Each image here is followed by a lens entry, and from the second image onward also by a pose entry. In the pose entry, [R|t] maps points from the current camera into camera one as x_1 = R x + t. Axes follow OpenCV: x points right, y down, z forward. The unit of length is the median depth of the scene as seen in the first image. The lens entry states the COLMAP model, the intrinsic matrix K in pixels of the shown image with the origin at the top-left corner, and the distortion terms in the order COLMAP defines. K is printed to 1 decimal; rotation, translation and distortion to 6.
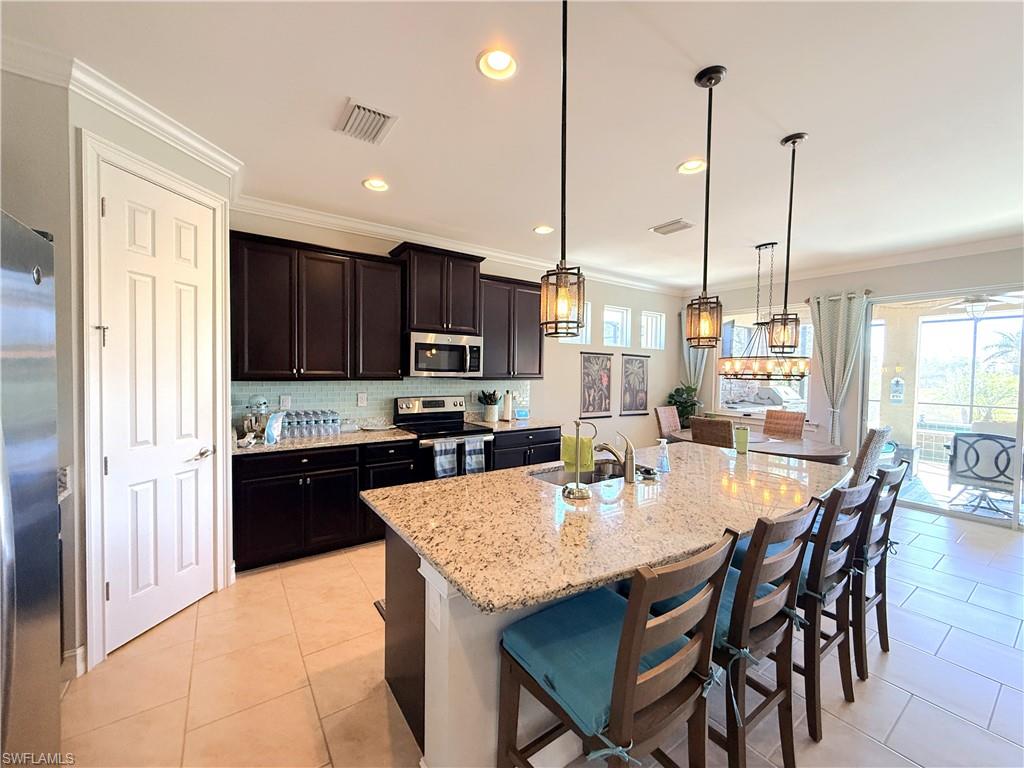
lens RADIAL K [[408.5, 0, 511.8], [0, 408.5, 382.3], [0, 0, 1]] dist [-0.000467, 0.000093]
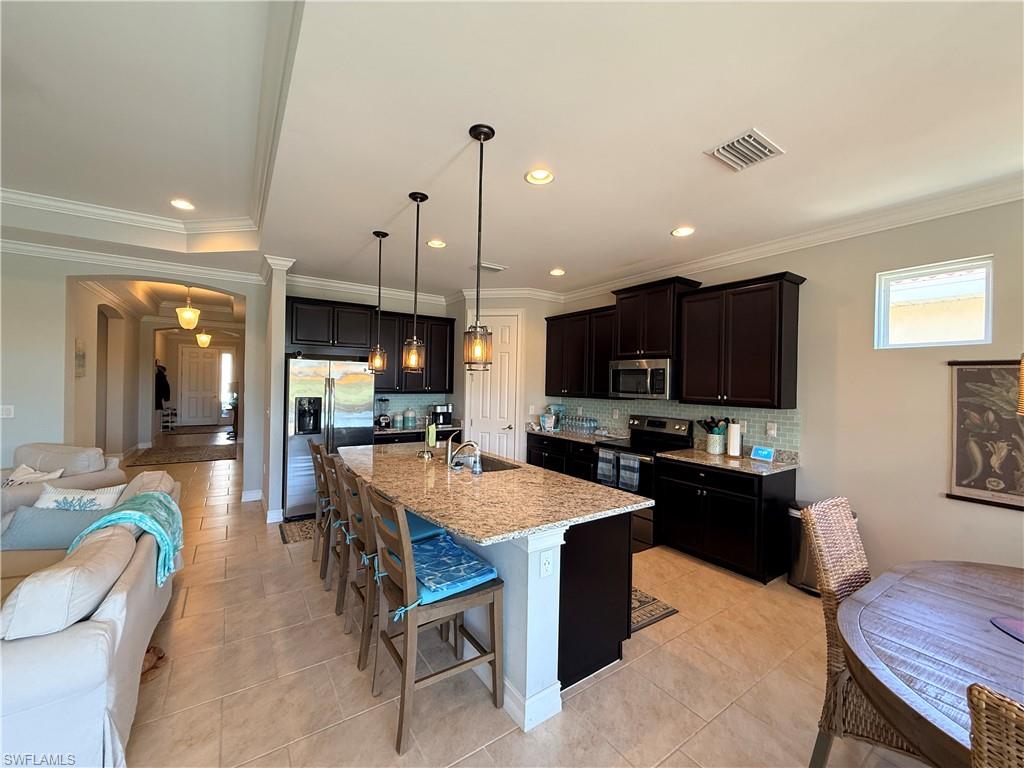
lens RADIAL K [[408.8, 0, 509.8], [0, 408.8, 382.4], [0, 0, 1]] dist [-0.000028, 0.000236]
pose [[-0.007888, -0.016106, -0.999839, 0.800382], [-0.047915, 0.998728, -0.015710, -0.018740], [0.998820, 0.047784, -0.008649, 0.554708]]
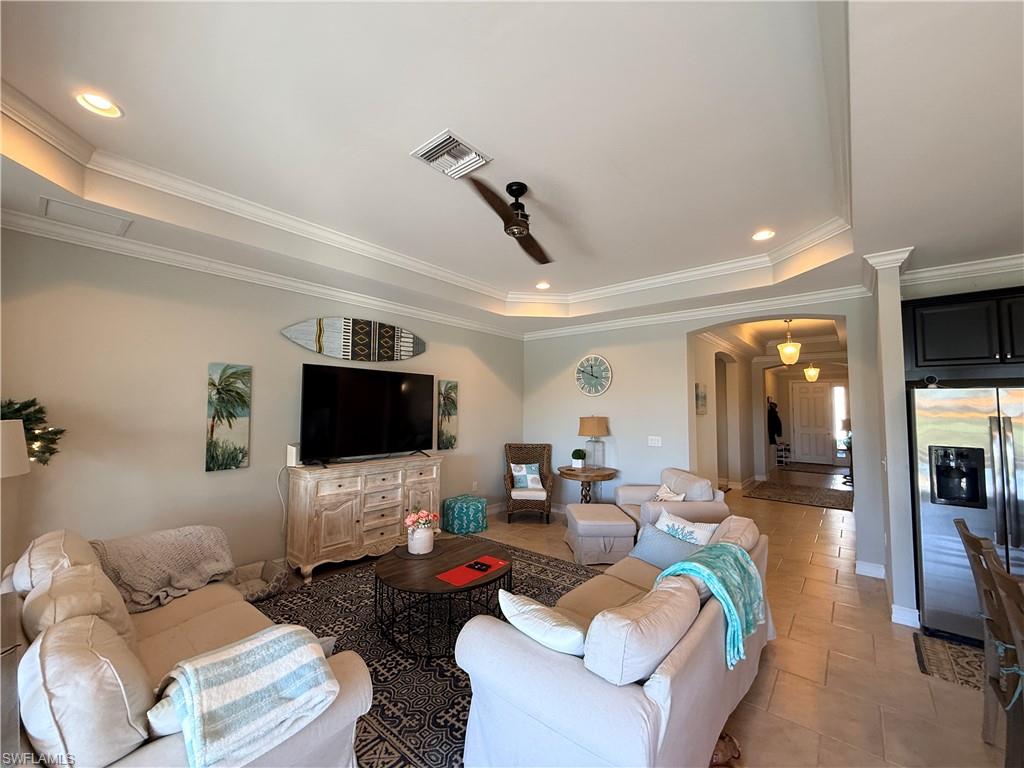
lens RADIAL K [[408.8, 0, 509.8], [0, 408.8, 382.4], [0, 0, 1]] dist [-0.000028, 0.000236]
pose [[-0.964218, -0.041746, -0.261804, 0.654629], [-0.032677, 0.998709, -0.038901, -0.027465], [0.263089, -0.028954, -0.964337, 0.496007]]
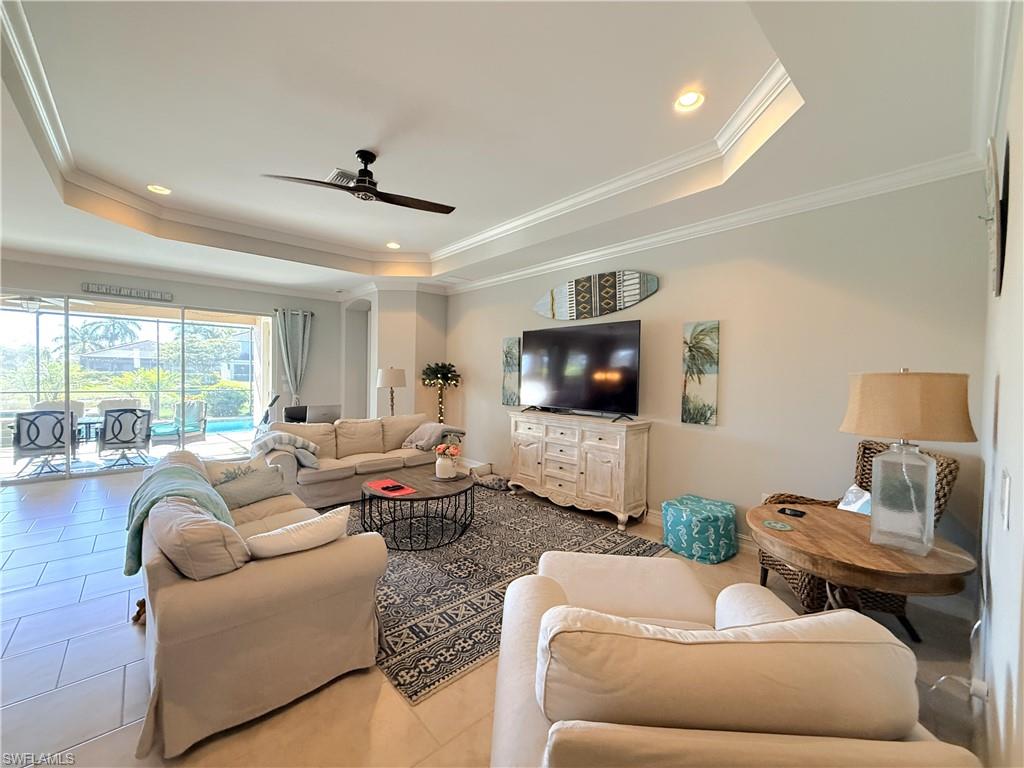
lens RADIAL K [[408.5, 0, 511.8], [0, 408.5, 382.3], [0, 0, 1]] dist [-0.000467, 0.000093]
pose [[-0.126263, -0.036830, 0.991313, -0.229946], [0.012210, 0.999177, 0.038677, 0.009493], [-0.991922, 0.016987, -0.125709, -0.242366]]
